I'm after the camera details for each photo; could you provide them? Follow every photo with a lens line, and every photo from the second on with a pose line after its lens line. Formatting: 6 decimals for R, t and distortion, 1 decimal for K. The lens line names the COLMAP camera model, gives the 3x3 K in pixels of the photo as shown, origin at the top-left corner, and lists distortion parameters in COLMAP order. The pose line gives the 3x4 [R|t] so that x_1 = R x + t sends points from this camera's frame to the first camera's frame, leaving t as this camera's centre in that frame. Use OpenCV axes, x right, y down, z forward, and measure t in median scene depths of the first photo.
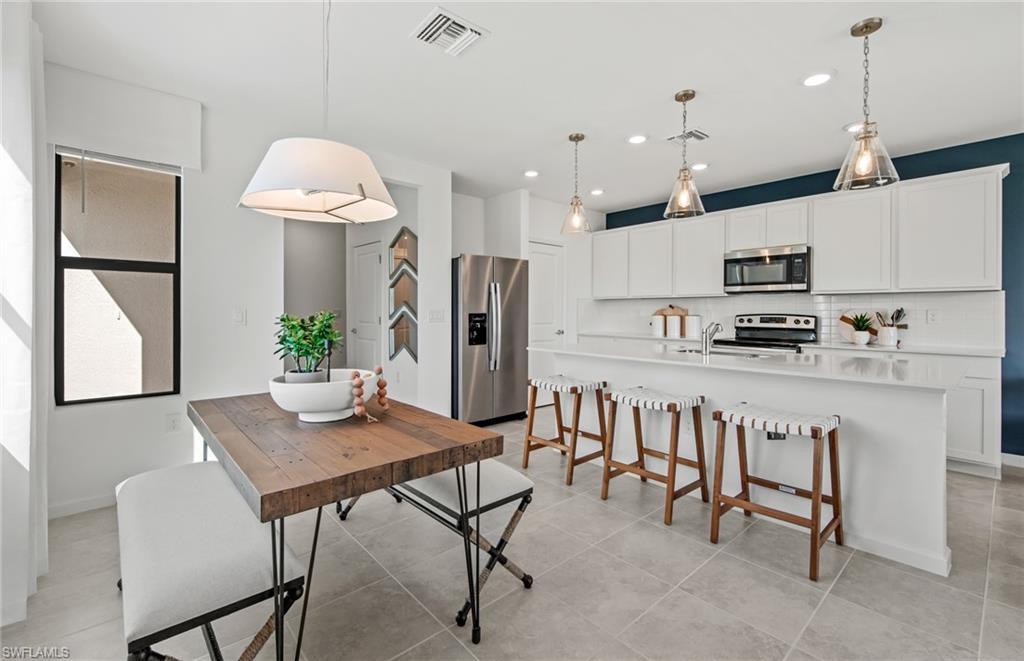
lens RADIAL K [[439.0, 0, 507.2], [0, 439.0, 310.6], [0, 0, 1]] dist [0.020334, -0.013447]
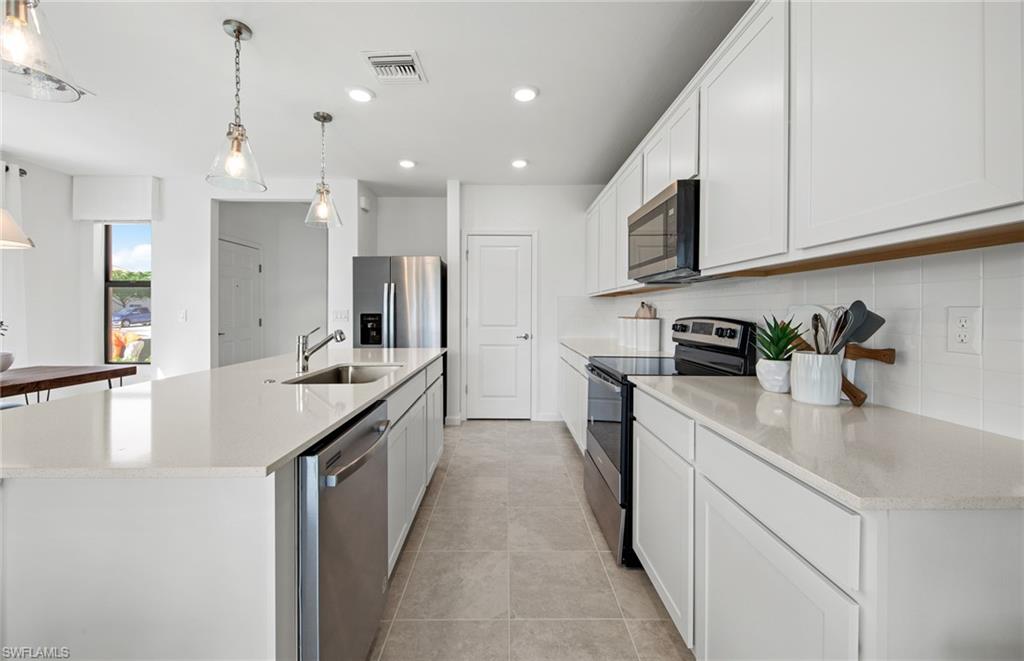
lens RADIAL K [[405.9, 0, 506.5], [0, 405.9, 317.8], [0, 0, 1]] dist [0.002971, -0.000183]
pose [[0.751466, 0.011049, -0.659680, 1.067416], [-0.001672, 0.999888, 0.014842, 0.001873], [0.659770, -0.010050, 0.751400, 0.673354]]
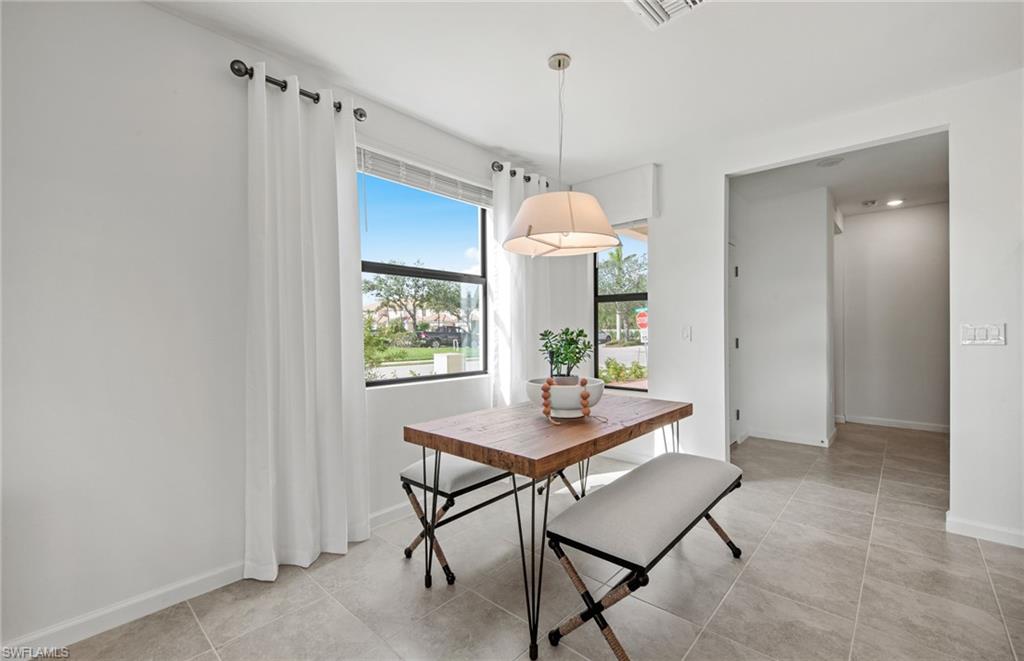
lens RADIAL K [[431.9, 0, 512.0], [0, 431.9, 330.5], [0, 0, 1]] dist [0.017912, -0.012333]
pose [[0.111744, 0.000310, -0.993737, 0.443180], [0.004159, 0.999991, 0.000779, 0.003996], [0.993728, -0.004220, 0.111742, 0.417554]]
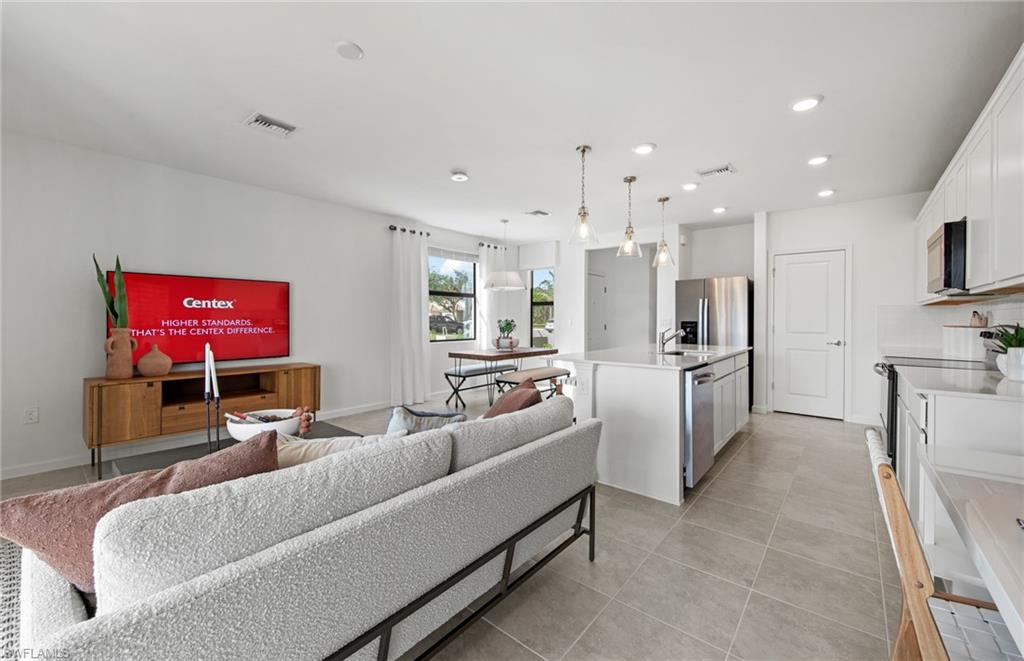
lens RADIAL K [[405.9, 0, 506.5], [0, 405.9, 317.8], [0, 0, 1]] dist [0.002971, -0.000183]
pose [[0.144982, -0.003194, -0.989429, 1.515204], [-0.003494, 0.999987, -0.003740, 0.002263], [0.989428, 0.004000, 0.144969, 0.324682]]
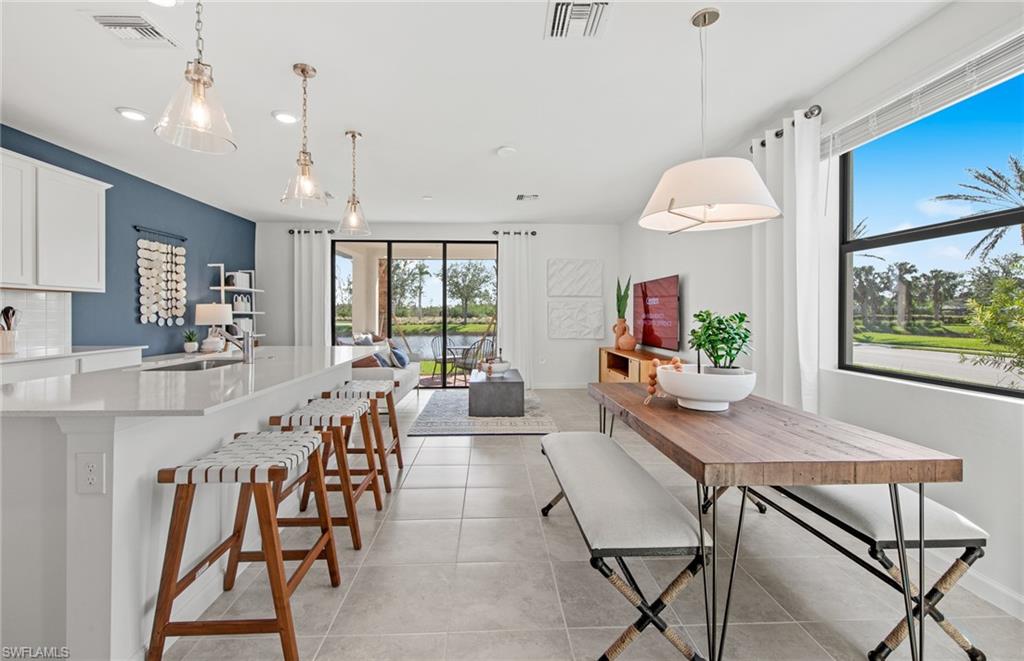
lens RADIAL K [[439.0, 0, 507.2], [0, 439.0, 310.6], [0, 0, 1]] dist [0.020334, -0.013447]
pose [[-0.779545, 0.006040, 0.626317, -0.420217], [0.002053, 0.999973, -0.007088, 0.005525], [-0.626343, -0.004239, -0.779536, 1.263758]]
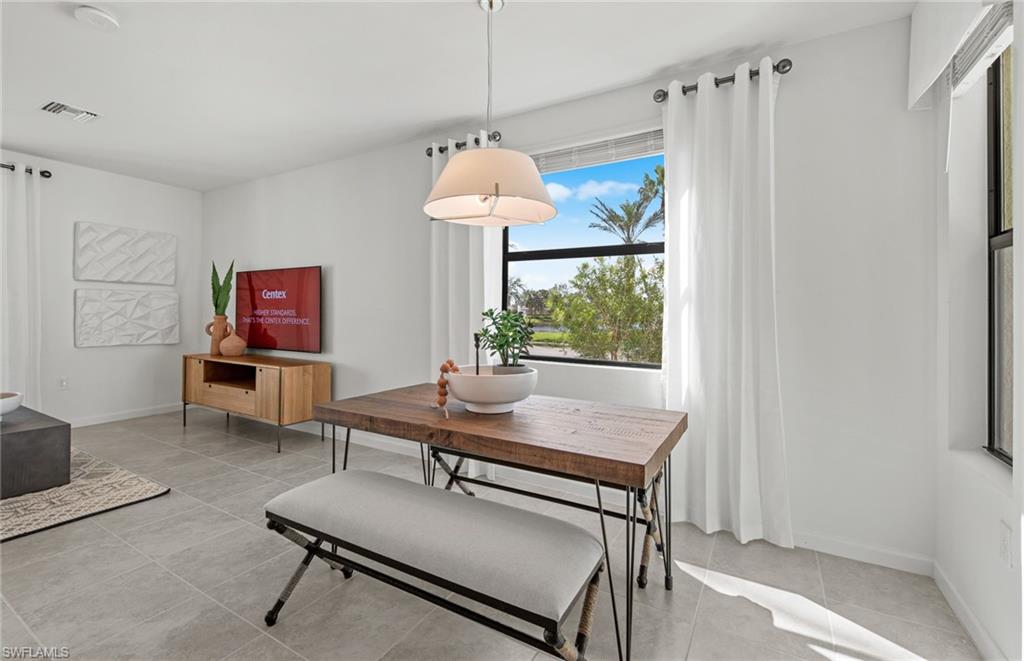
lens RADIAL K [[439.0, 0, 507.2], [0, 439.0, 310.6], [0, 0, 1]] dist [0.020334, -0.013447]
pose [[-0.949134, -0.006900, -0.314796, -0.076432], [-0.006974, 0.999975, -0.000892, 0.005724], [0.314794, 0.001349, -0.949159, 1.172845]]
